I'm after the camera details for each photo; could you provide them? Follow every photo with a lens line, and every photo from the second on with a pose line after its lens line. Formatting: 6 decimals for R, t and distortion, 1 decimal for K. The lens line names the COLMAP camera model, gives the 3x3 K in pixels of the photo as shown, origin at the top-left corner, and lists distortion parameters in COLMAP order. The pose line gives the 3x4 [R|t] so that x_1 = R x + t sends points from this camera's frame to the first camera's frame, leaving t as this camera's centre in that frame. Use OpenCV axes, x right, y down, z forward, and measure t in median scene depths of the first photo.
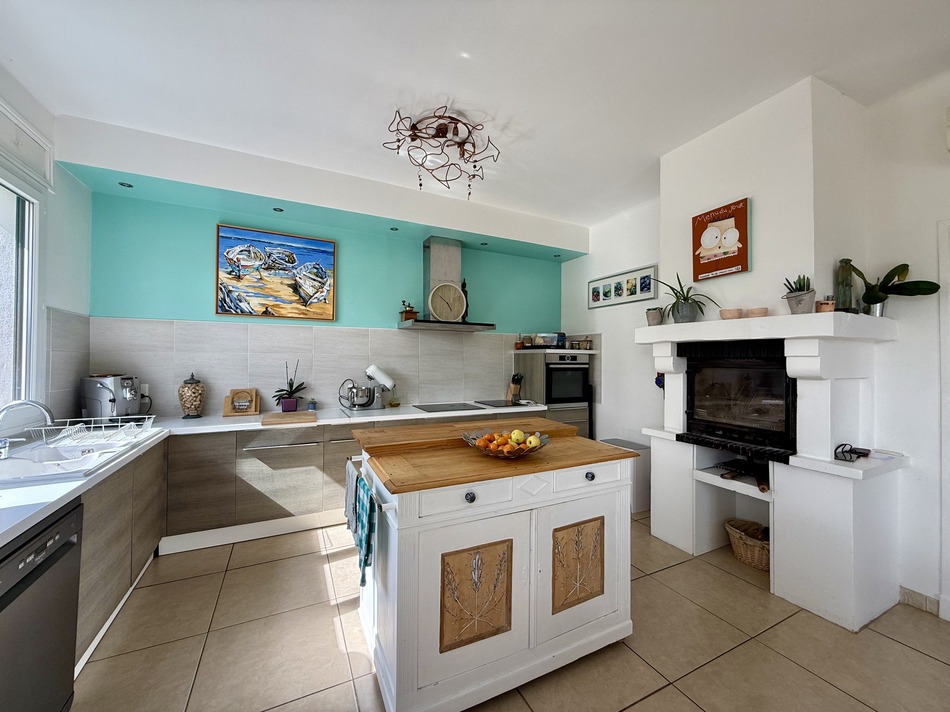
lens RADIAL K [[378.3, 0, 475.0], [0, 378.3, 356.2], [0, 0, 1]] dist [0.000741, -0.000011]
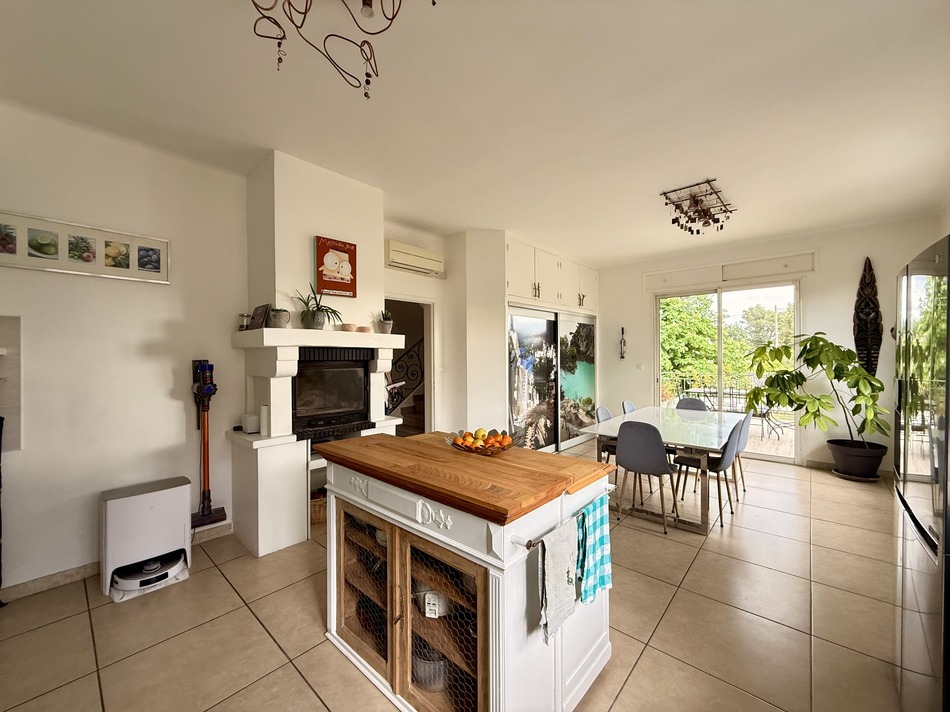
lens RADIAL K [[378.3, 0, 476.0], [0, 378.3, 355.6], [0, 0, 1]] dist [0.000741, -0.000011]
pose [[-0.367048, -0.010448, 0.930144, -0.660991], [-0.008776, 0.999931, 0.007769, -0.026118], [-0.930161, -0.005311, -0.367114, 0.999731]]
